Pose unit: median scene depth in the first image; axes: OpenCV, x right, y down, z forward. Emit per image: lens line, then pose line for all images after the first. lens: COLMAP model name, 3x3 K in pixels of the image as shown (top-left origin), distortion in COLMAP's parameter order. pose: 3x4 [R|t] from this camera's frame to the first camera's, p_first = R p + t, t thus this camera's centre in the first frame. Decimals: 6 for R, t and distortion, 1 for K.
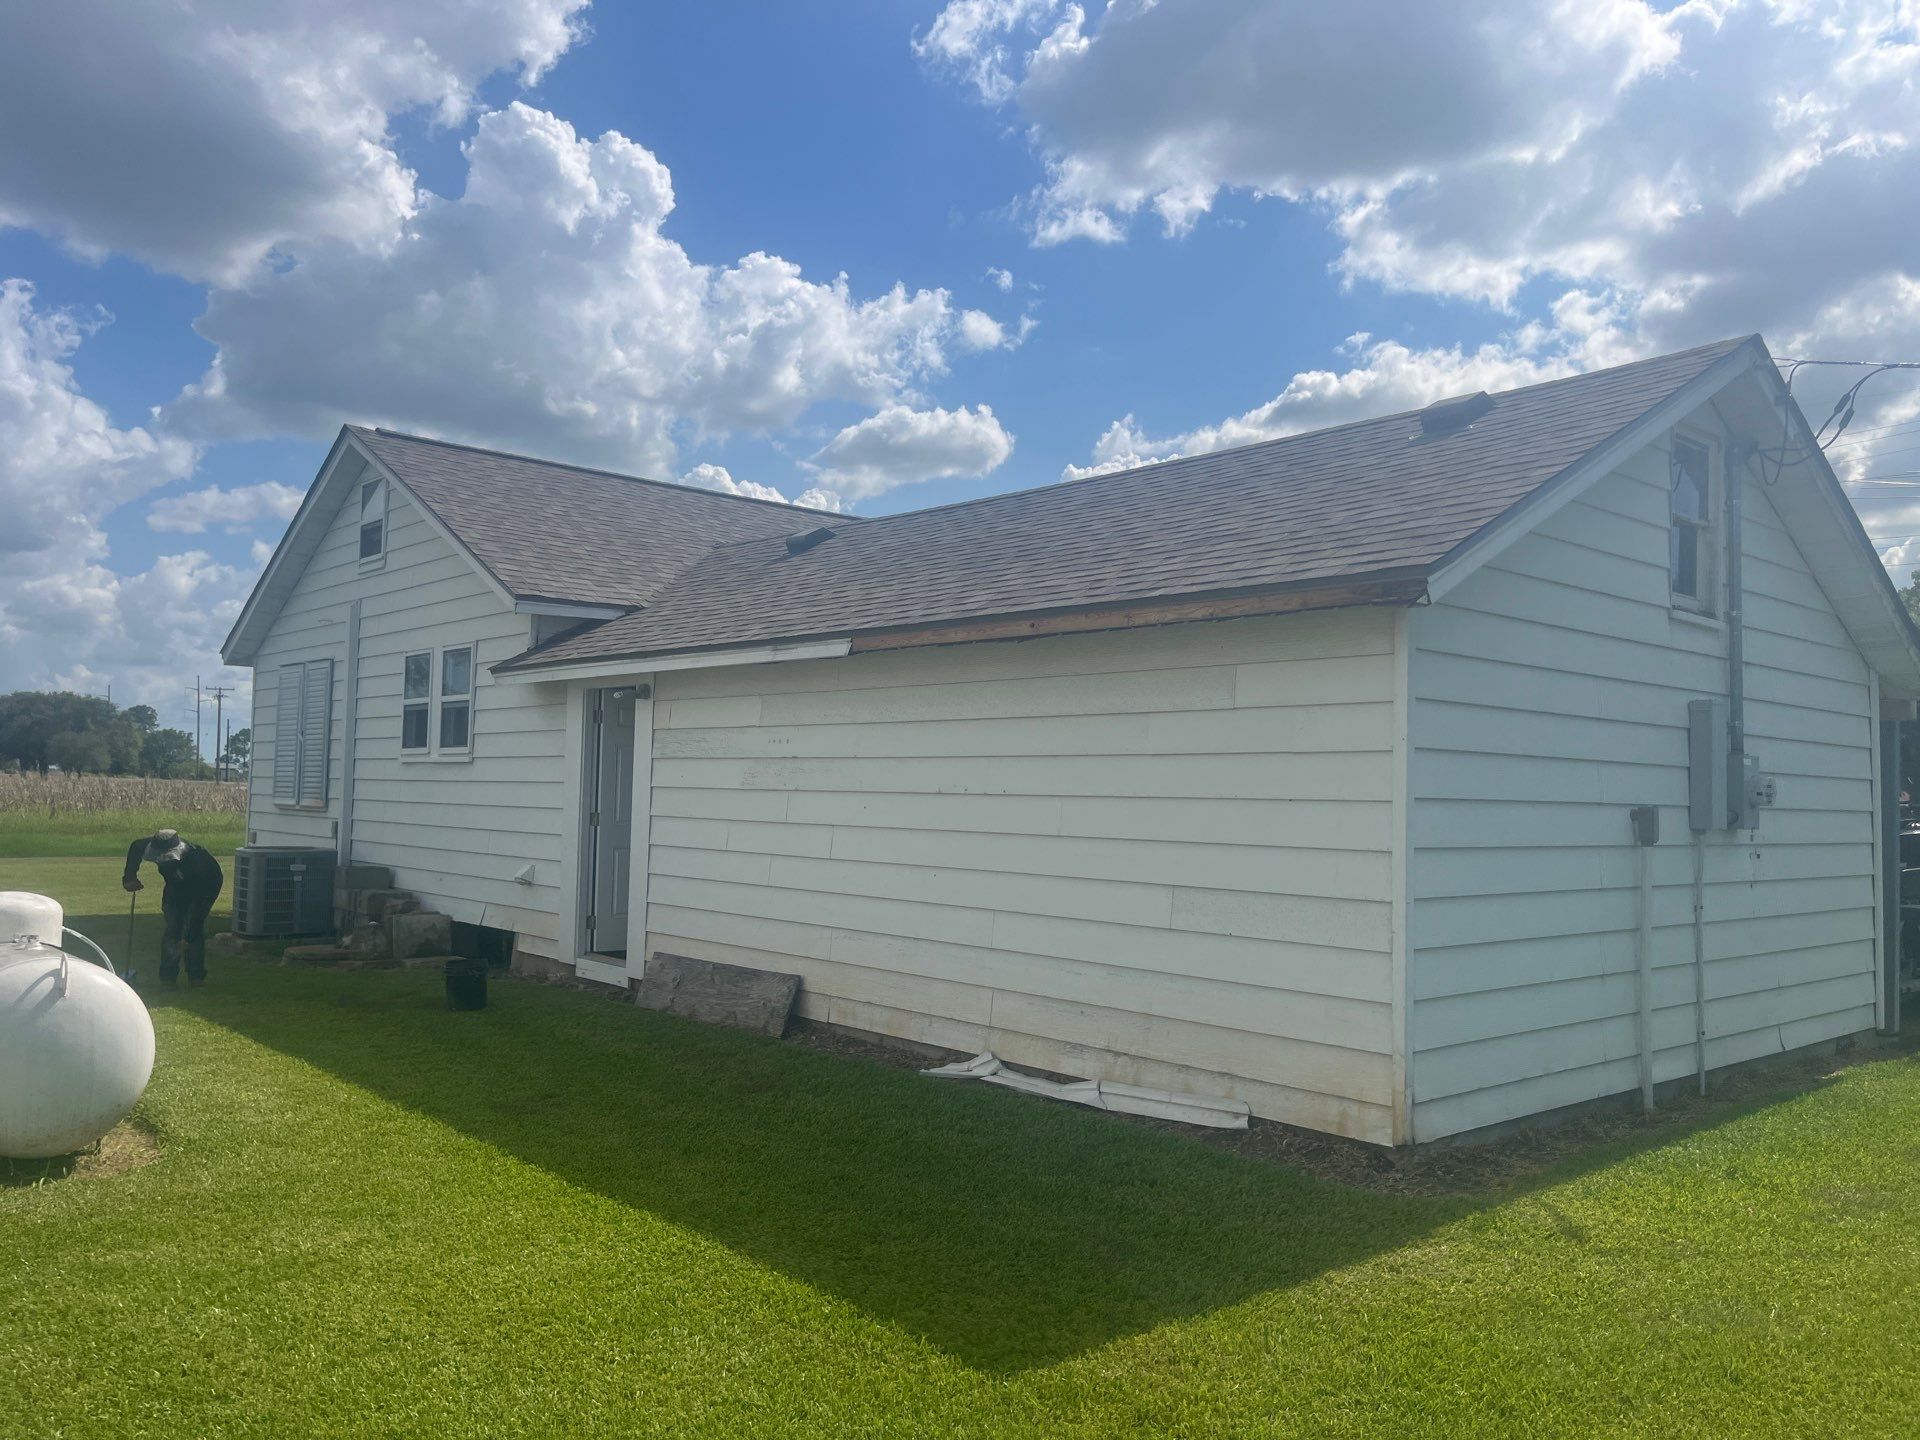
lens RADIAL K [[1456.0, 0, 958.6], [0, 1456.0, 722.5], [0, 0, 1]] dist [0.064208, -0.087304]
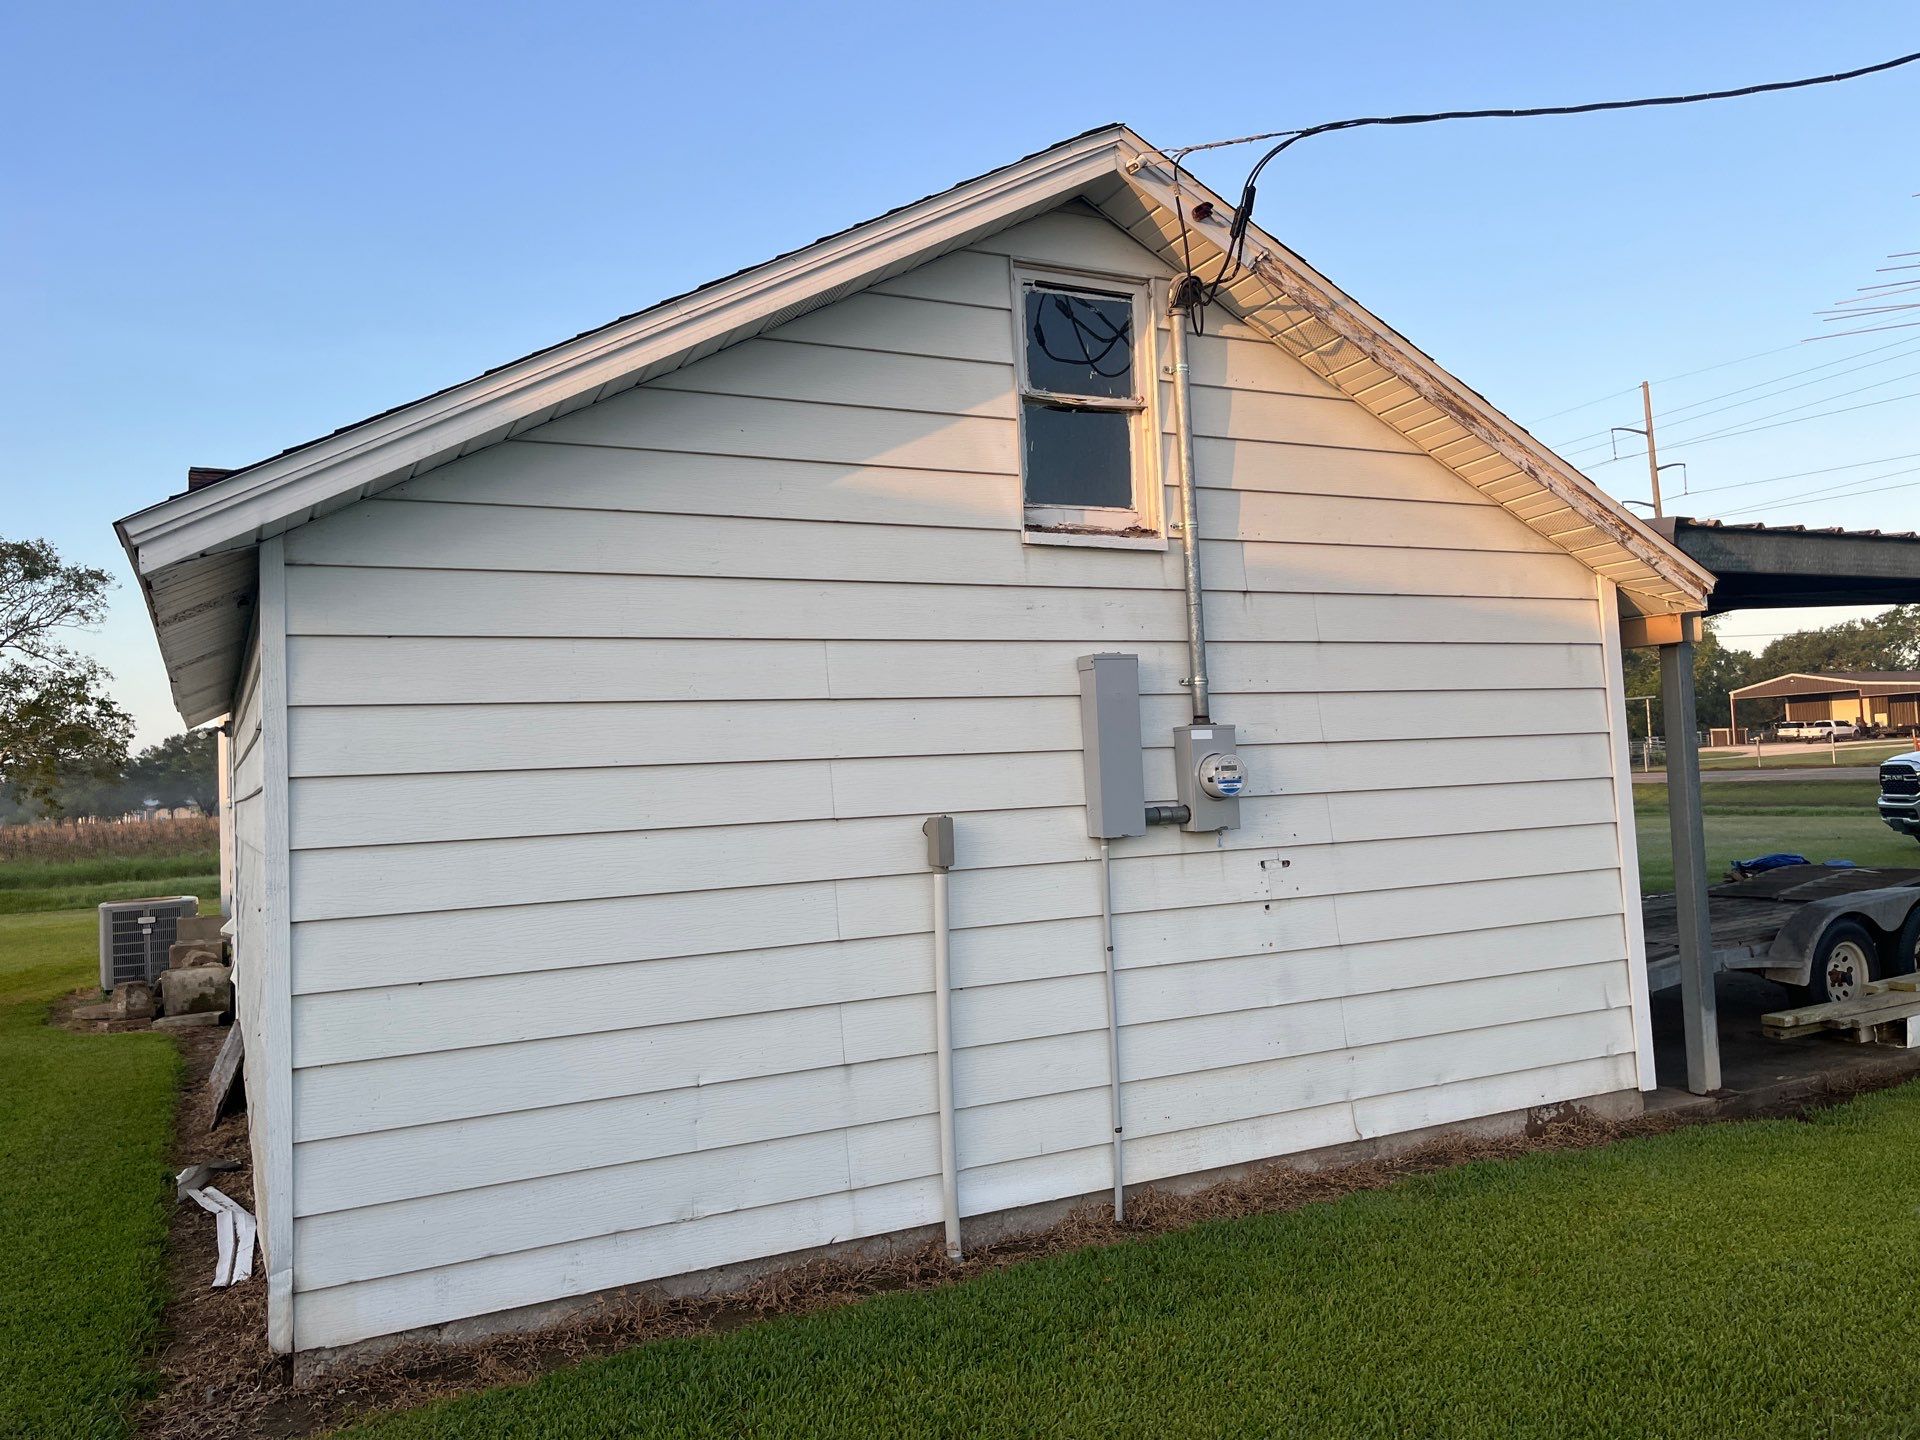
lens RADIAL K [[1456.0, 0, 951.1], [0, 1456.0, 695.3], [0, 0, 1]] dist [0.064208, -0.087304]
pose [[0.965533, -0.079773, -0.247753, 0.582311], [0.077969, 0.996809, -0.017101, 0.010796], [0.248327, -0.002805, 0.968672, 0.292160]]
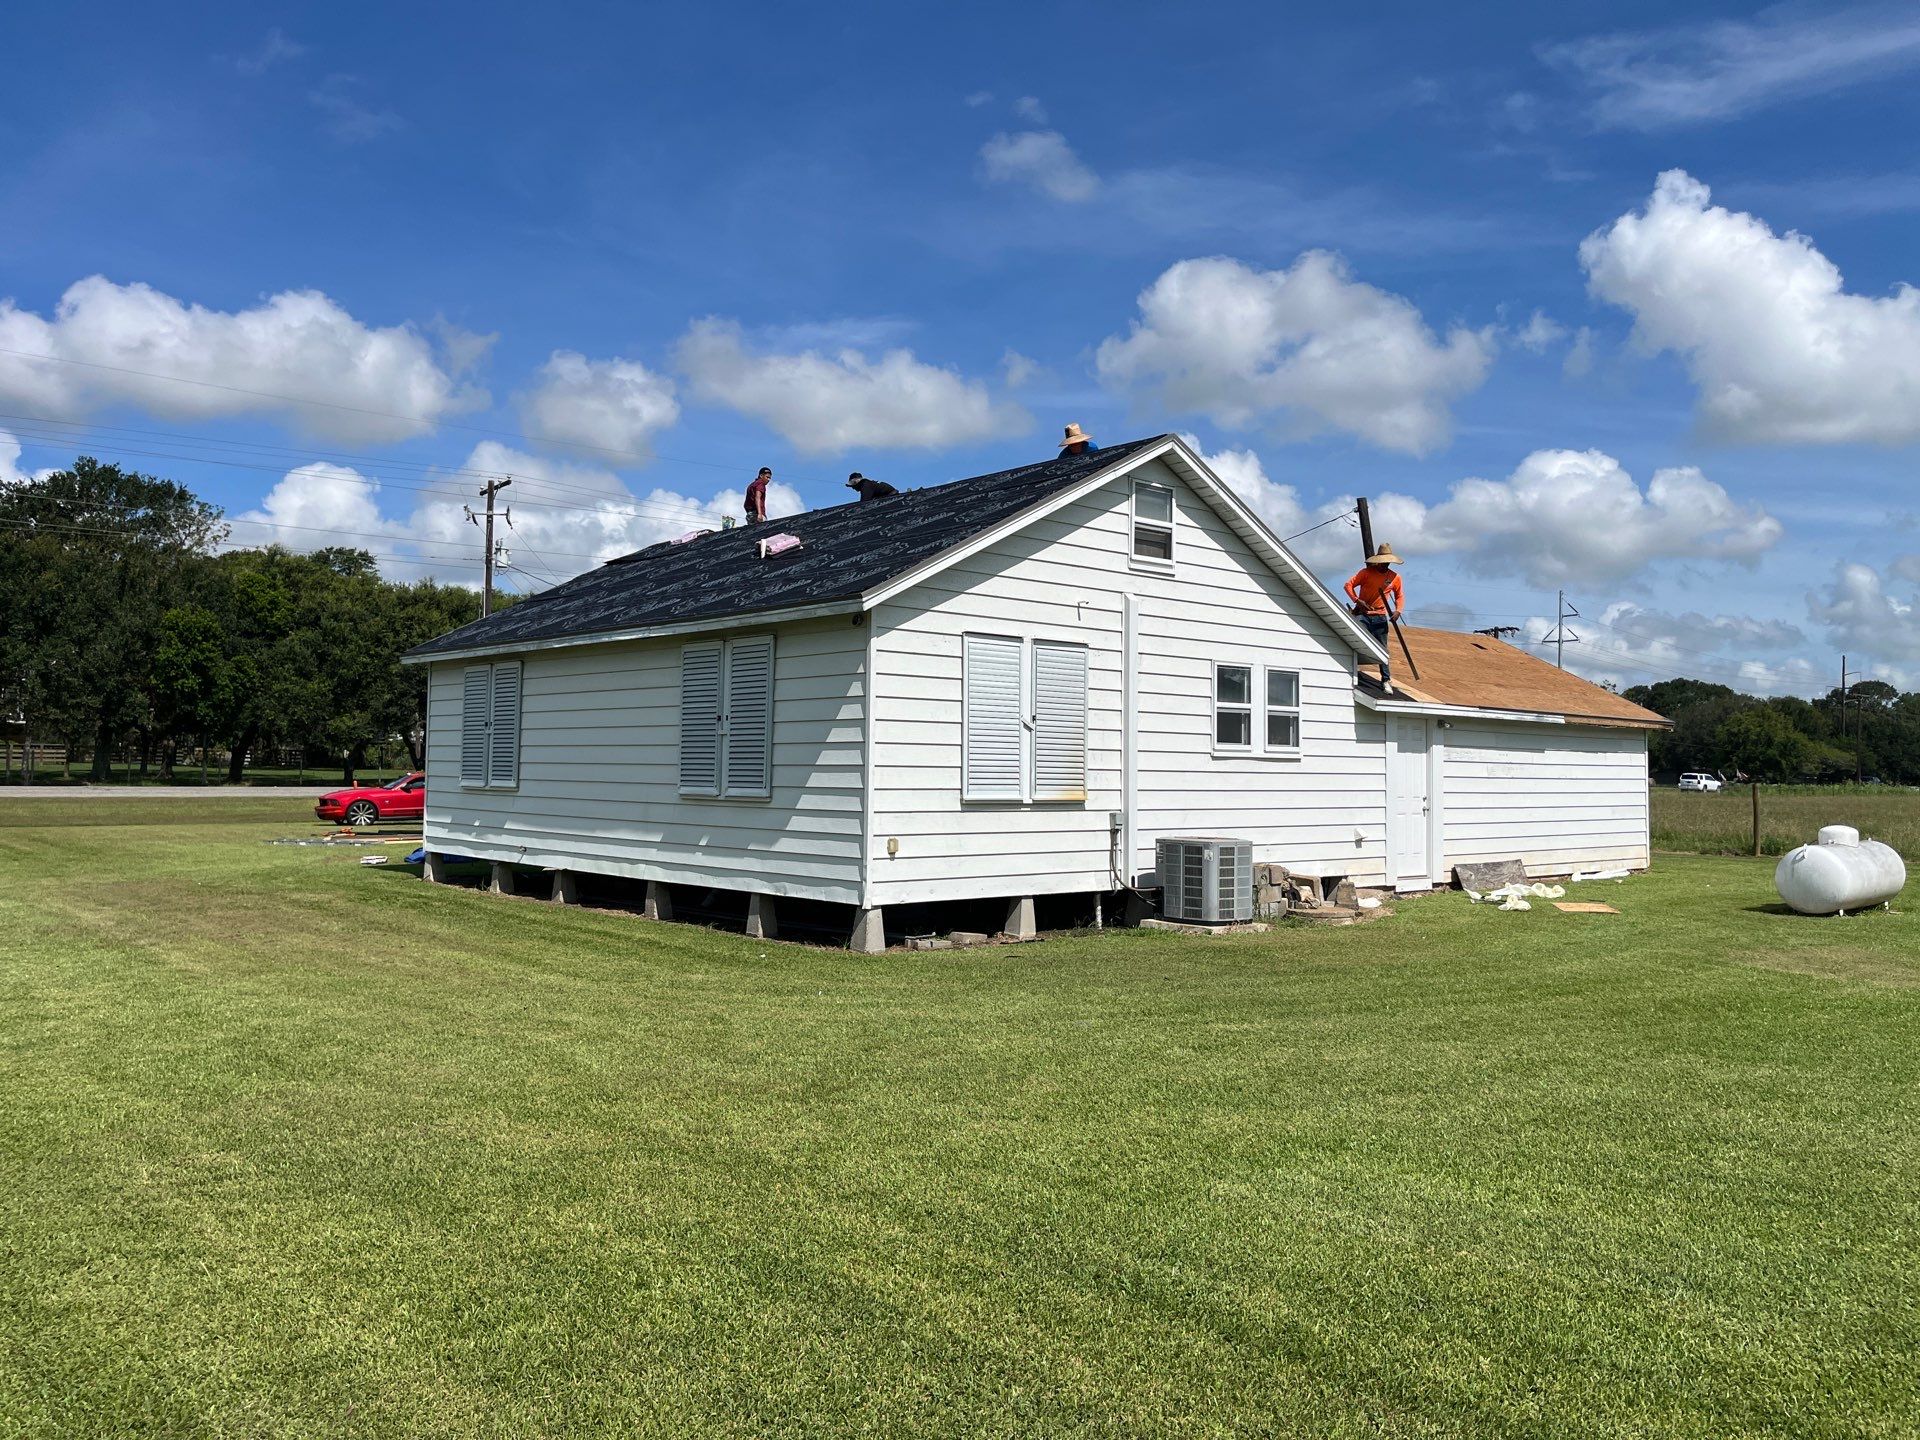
lens RADIAL K [[1456.0, 0, 977.7], [0, 1456.0, 723.9], [0, 0, 1]] dist [0.064208, -0.087304]
pose [[-0.004233, 0.013060, 0.999906, -2.640261], [-0.059975, 0.998111, -0.013291, 0.048719], [-0.998191, -0.060025, -0.003441, 2.057114]]
